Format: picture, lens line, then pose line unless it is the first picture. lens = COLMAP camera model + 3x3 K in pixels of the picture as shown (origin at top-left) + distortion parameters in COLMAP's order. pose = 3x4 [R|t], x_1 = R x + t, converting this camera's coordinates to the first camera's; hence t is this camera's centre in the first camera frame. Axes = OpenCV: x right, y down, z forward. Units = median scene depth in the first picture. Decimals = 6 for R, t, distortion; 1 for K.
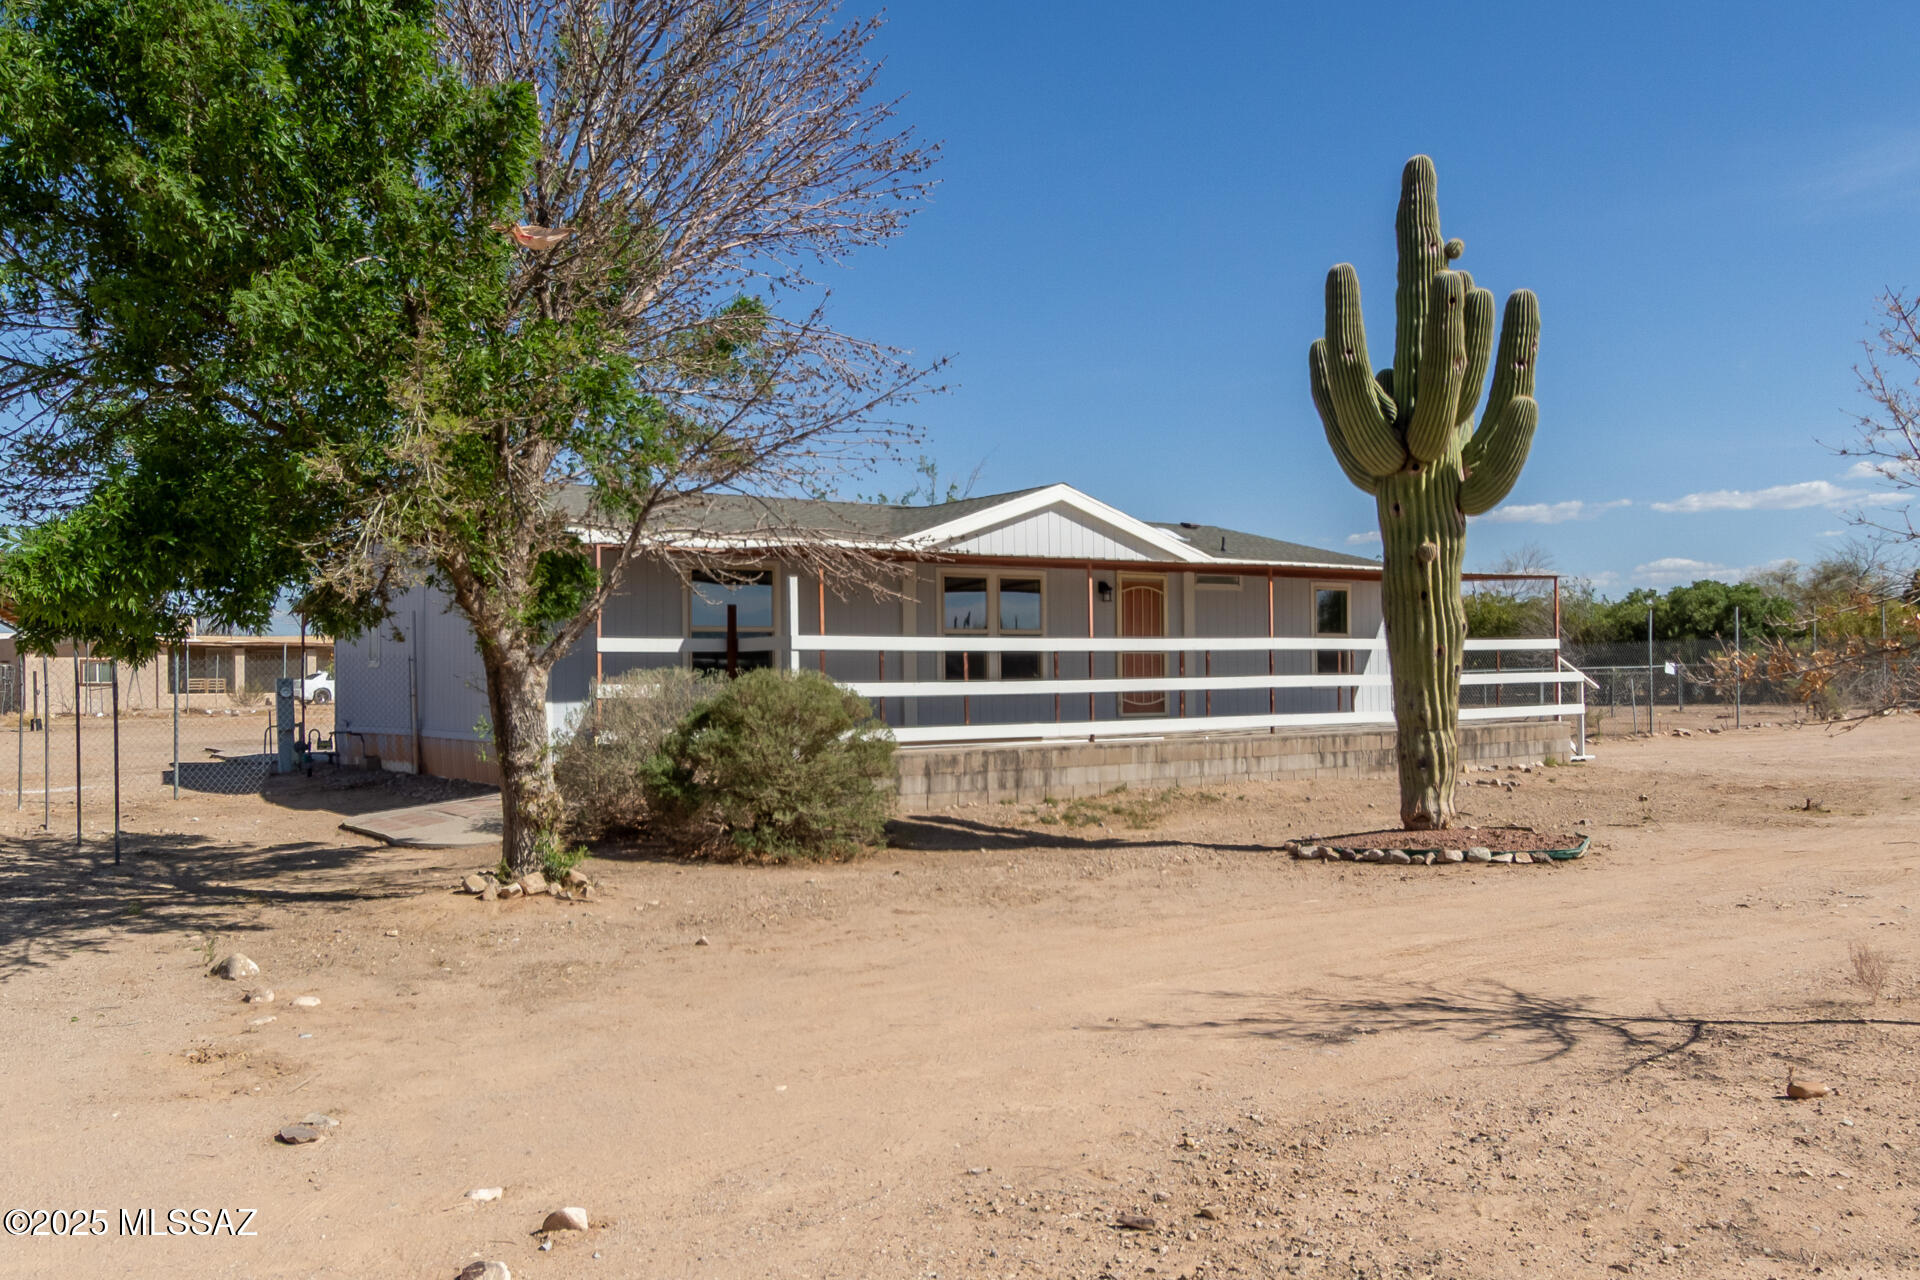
lens RADIAL K [[999.9, 0, 960.9], [0, 999.9, 649.7], [0, 0, 1]] dist [0.001516, 0.000092]
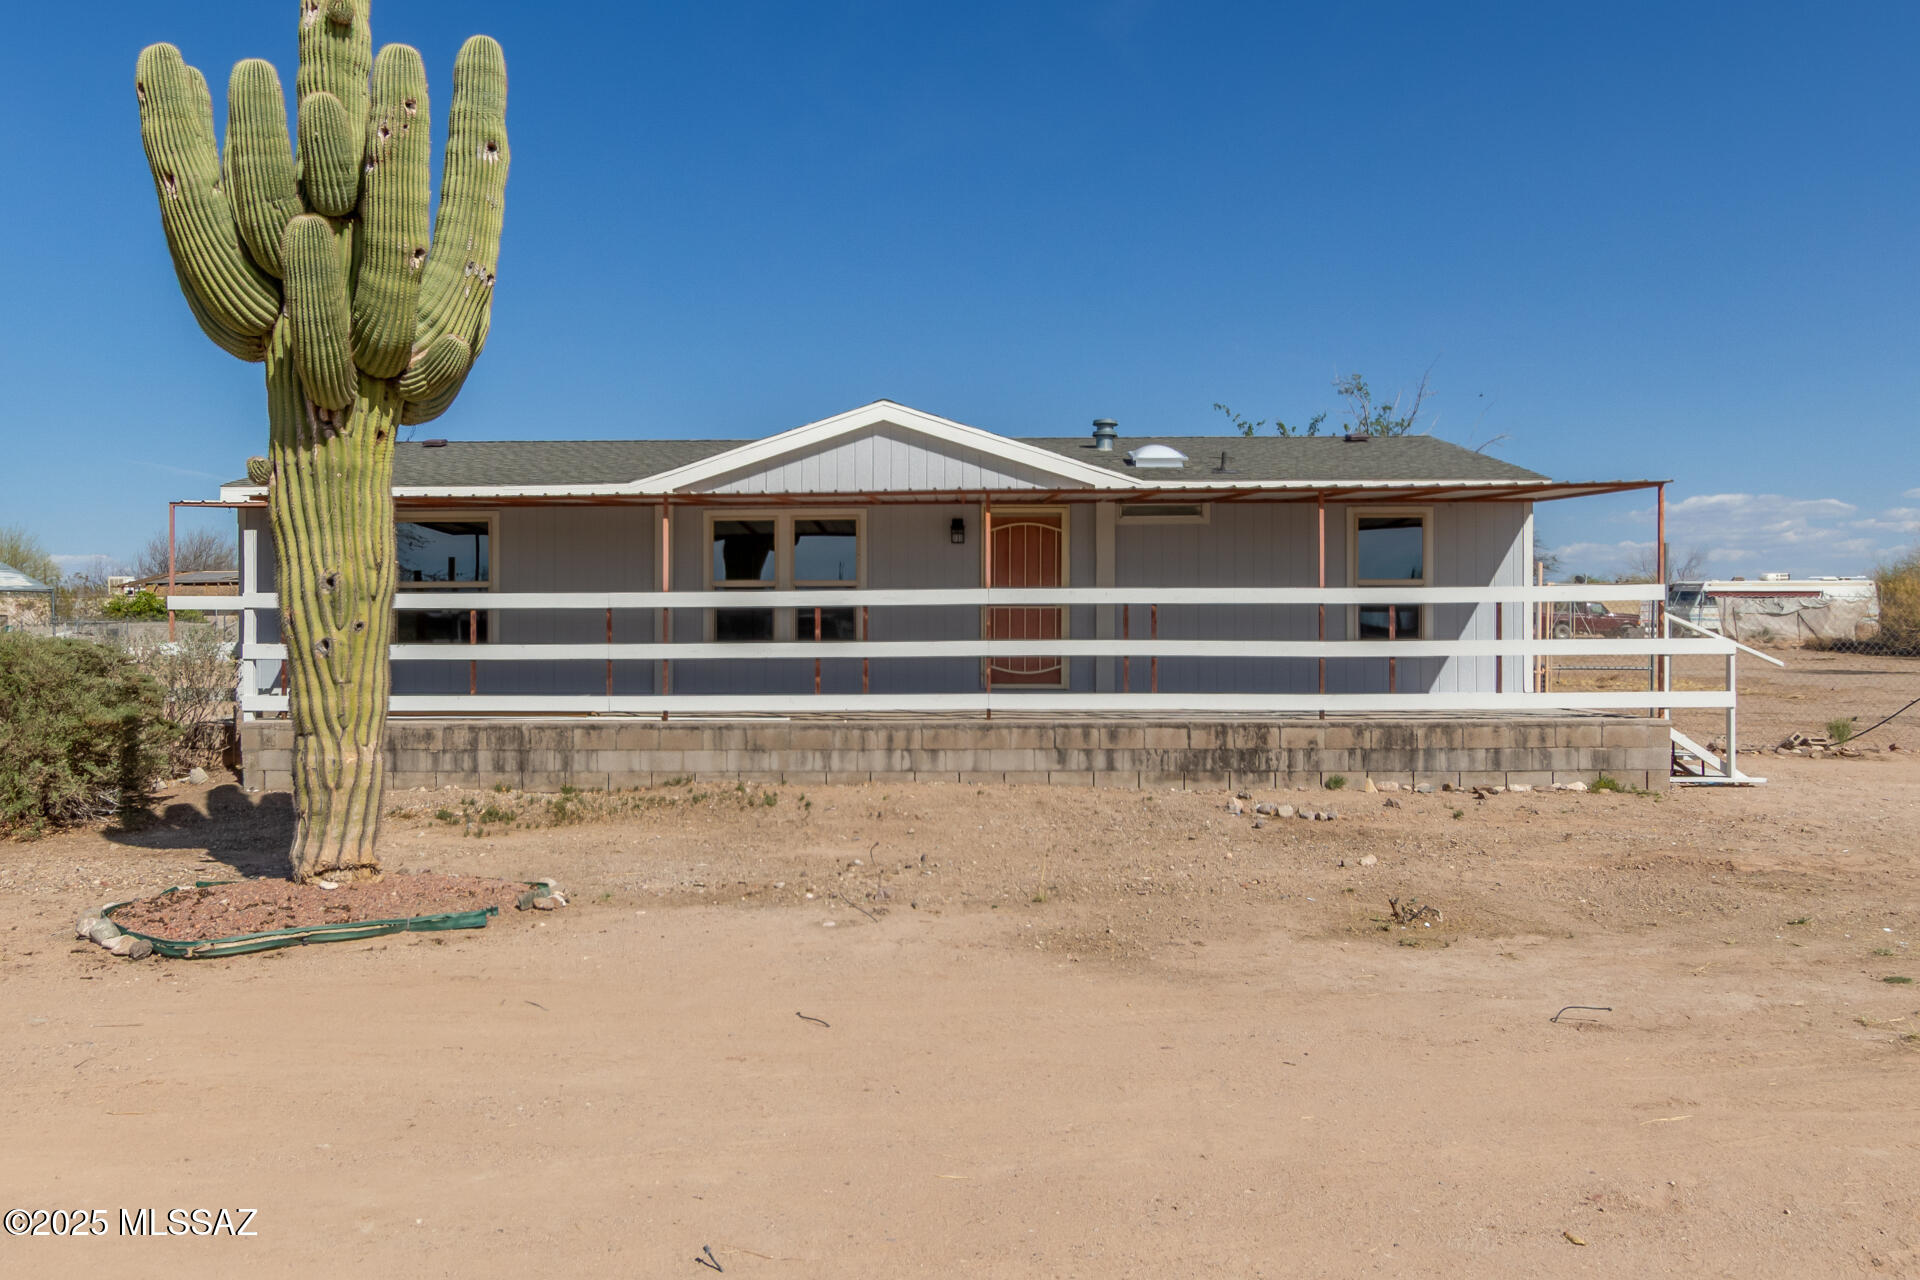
lens RADIAL K [[1034.3, 0, 960.0], [0, 1034.3, 630.7], [0, 0, 1]] dist [-0.000068, -0.000203]
pose [[0.899826, 0.008360, -0.436169, 0.536851], [0.004045, 0.999614, 0.027504, -0.001446], [0.436230, -0.026513, 0.899444, 0.270233]]
